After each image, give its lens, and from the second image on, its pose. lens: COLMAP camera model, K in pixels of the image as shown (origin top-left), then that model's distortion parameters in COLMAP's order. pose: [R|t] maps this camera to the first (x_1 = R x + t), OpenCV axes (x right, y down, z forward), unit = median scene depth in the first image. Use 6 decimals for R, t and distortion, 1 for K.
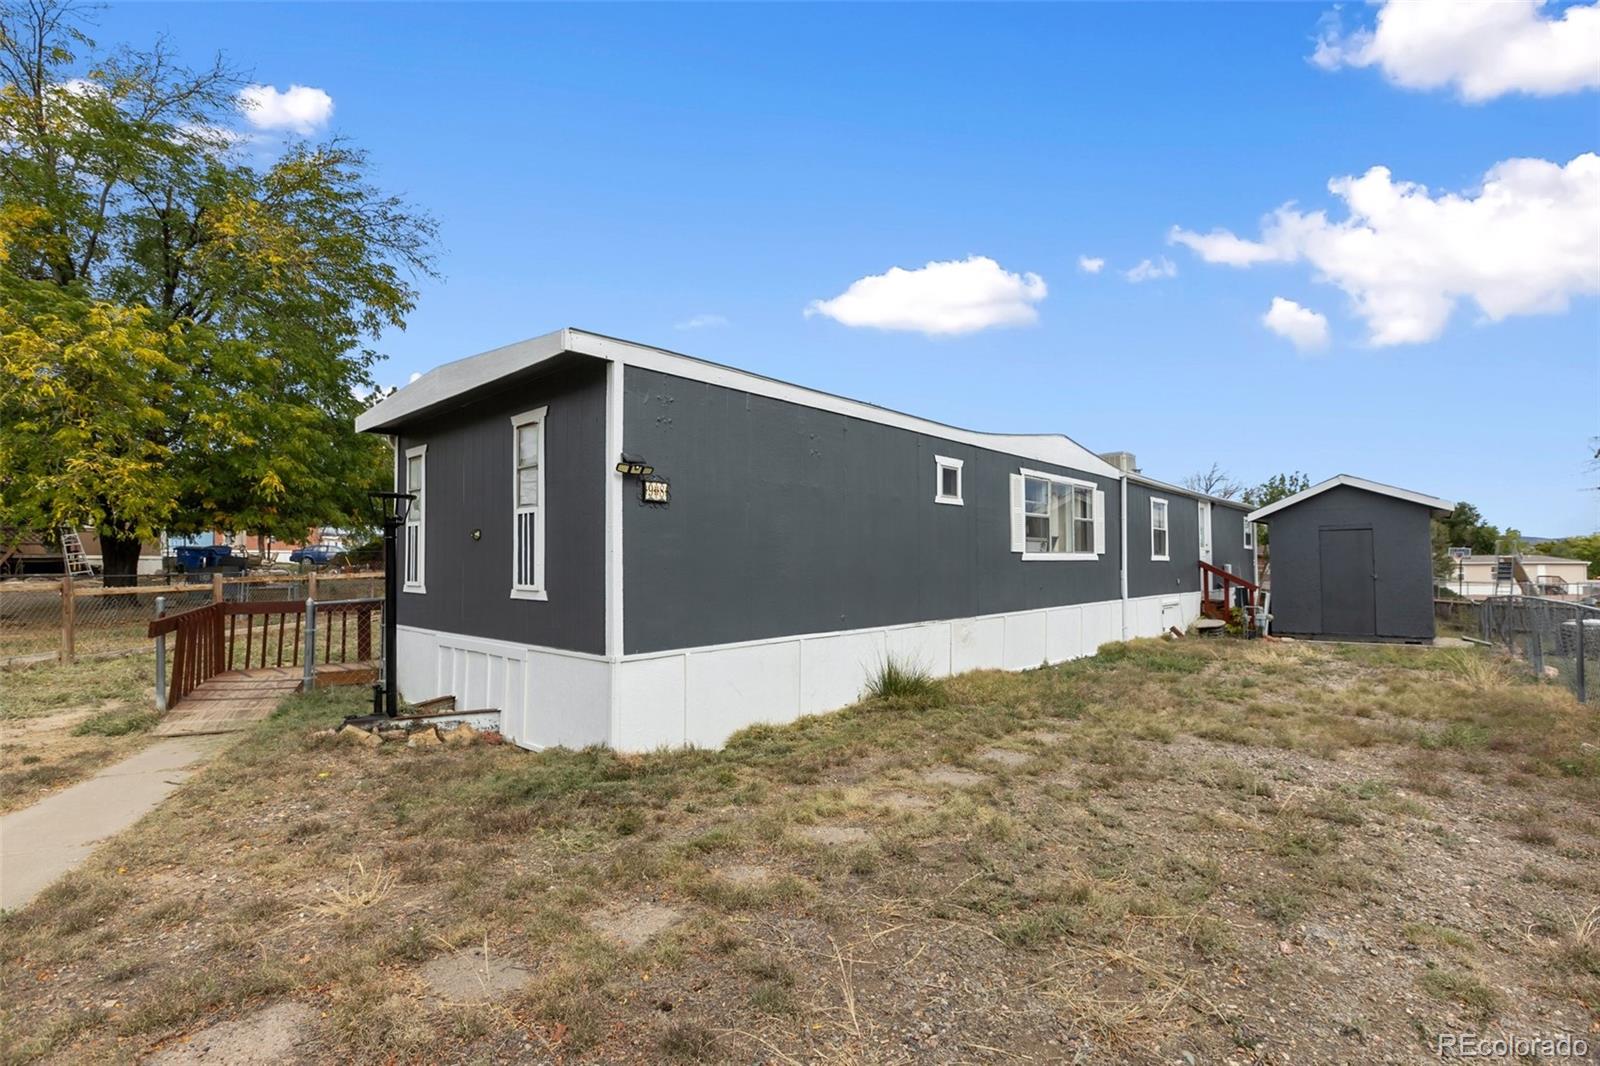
lens RADIAL K [[719.6, 0, 800.0], [0, 719.6, 533.0], [0, 0, 1]] dist [-0.001504, -0.000286]
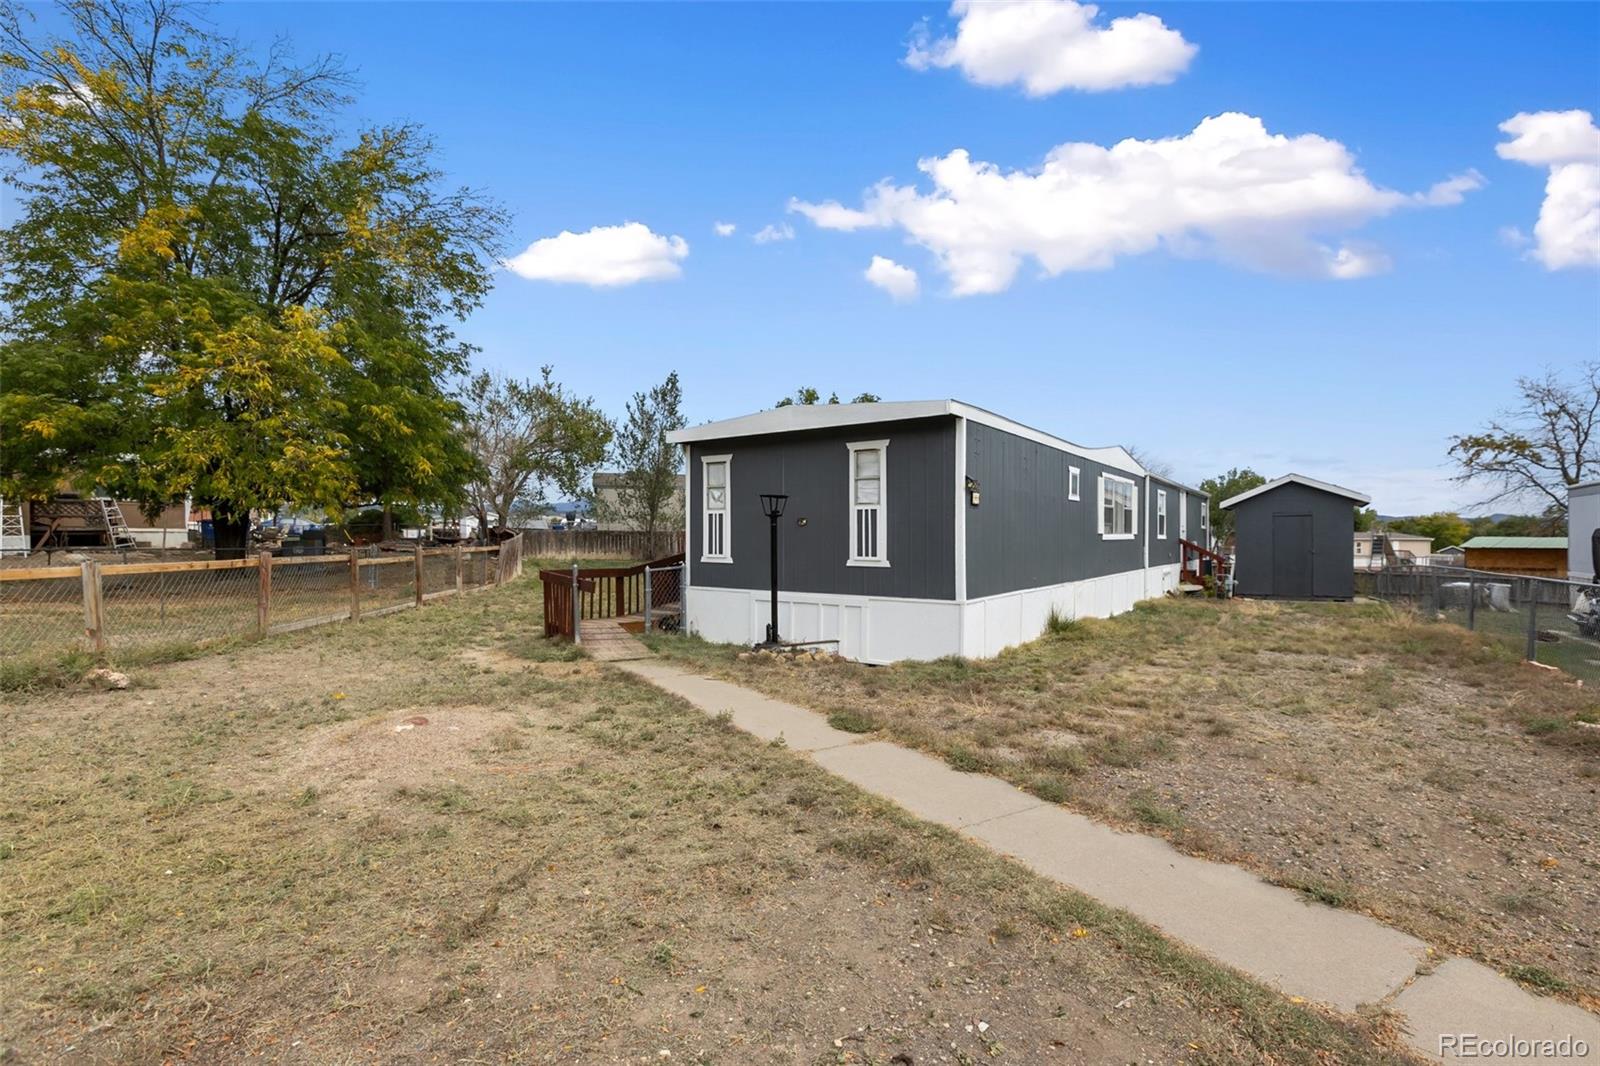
lens RADIAL K [[727.1, 0, 802.5], [0, 727.1, 521.4], [0, 0, 1]] dist [0.000355, -0.000320]
pose [[0.992351, 0.006420, 0.123280, -0.347637], [-0.009060, 0.999741, 0.020865, -0.016235], [-0.123114, -0.021822, 0.992153, -0.245406]]
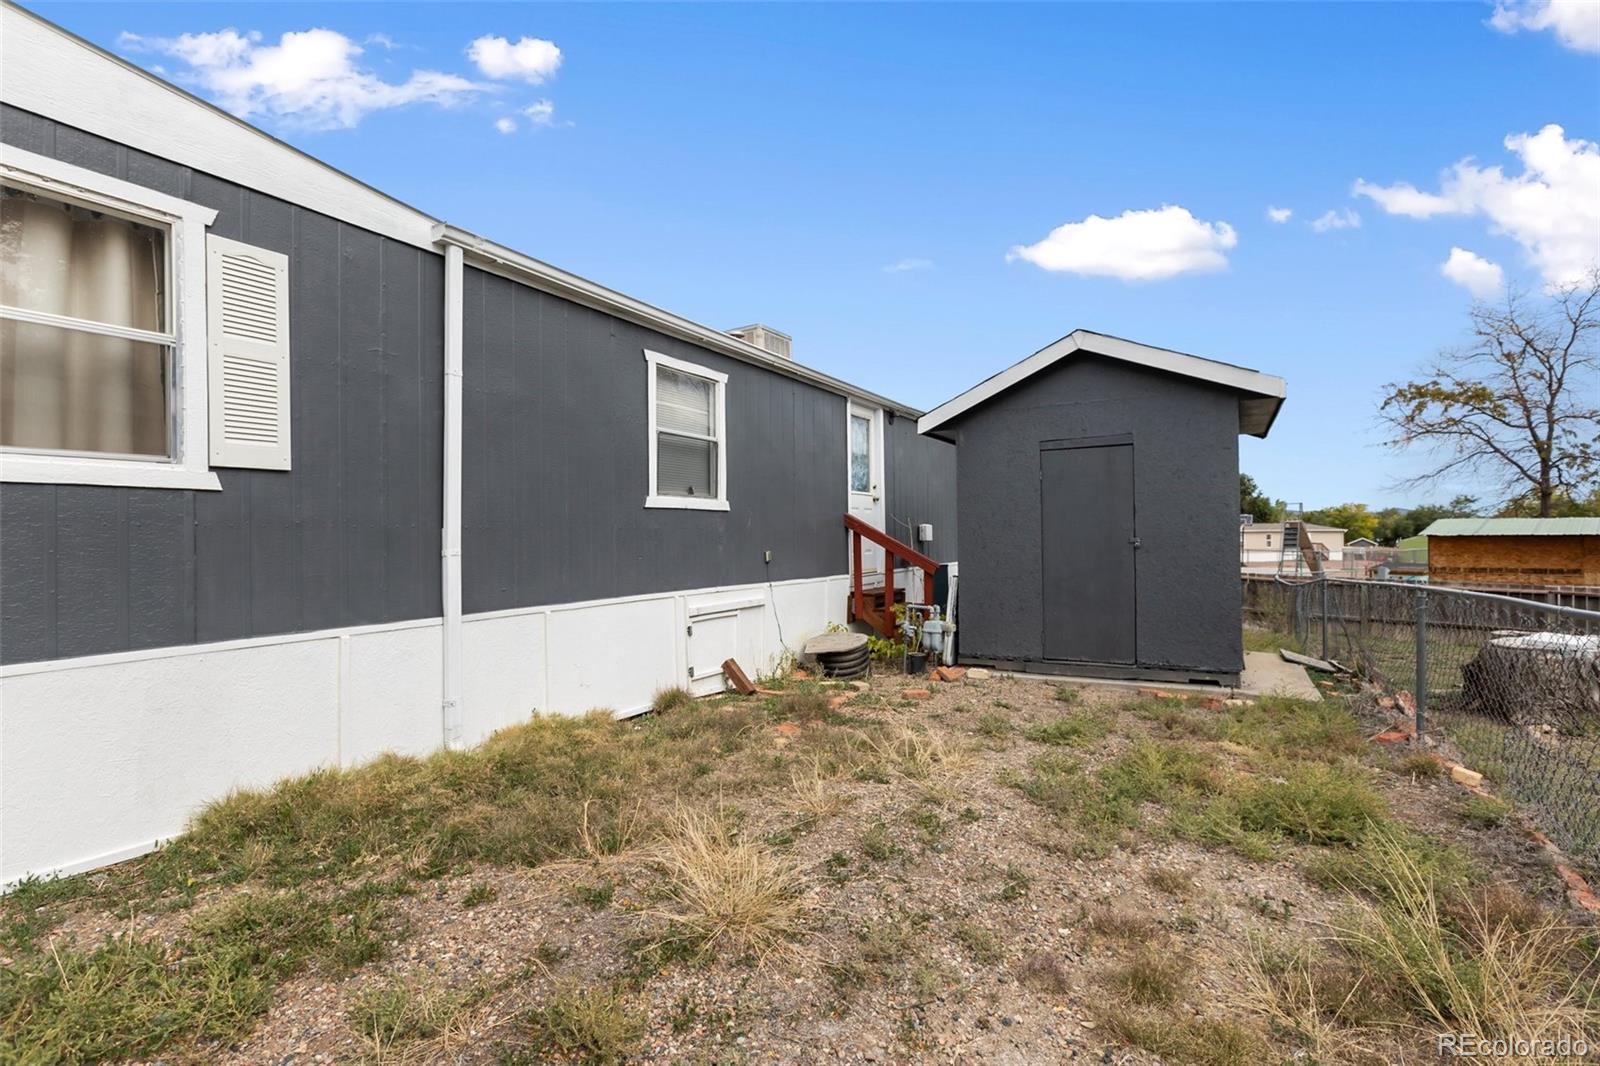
lens RADIAL K [[727.1, 0, 802.5], [0, 727.1, 521.4], [0, 0, 1]] dist [0.000355, -0.000320]
pose [[0.978945, -0.000589, 0.204122, 0.566361], [-0.004149, 0.999732, 0.022783, 0.042012], [-0.204081, -0.023150, 0.978680, 0.670378]]
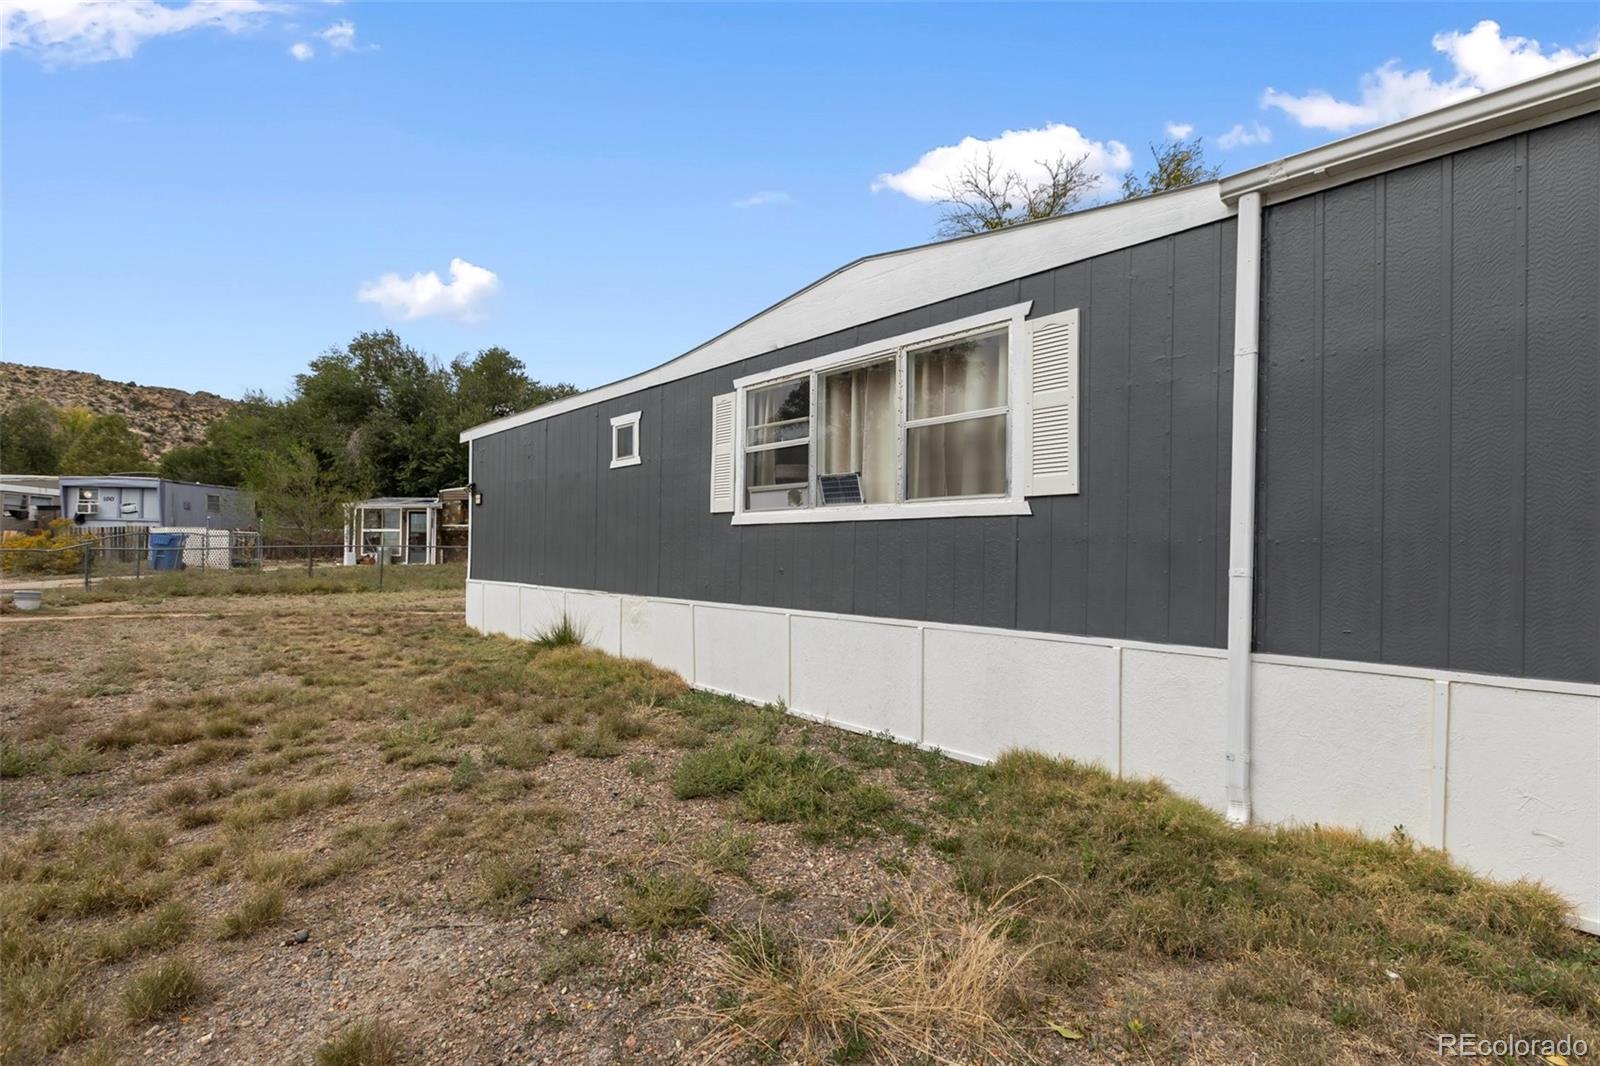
lens RADIAL K [[719.6, 0, 800.0], [0, 719.6, 533.0], [0, 0, 1]] dist [-0.001504, -0.000286]
pose [[-0.067886, -0.020916, -0.997474, 0.767920], [0.034071, 0.999148, -0.023270, 0.050819], [0.997111, -0.035564, -0.067115, 0.896139]]
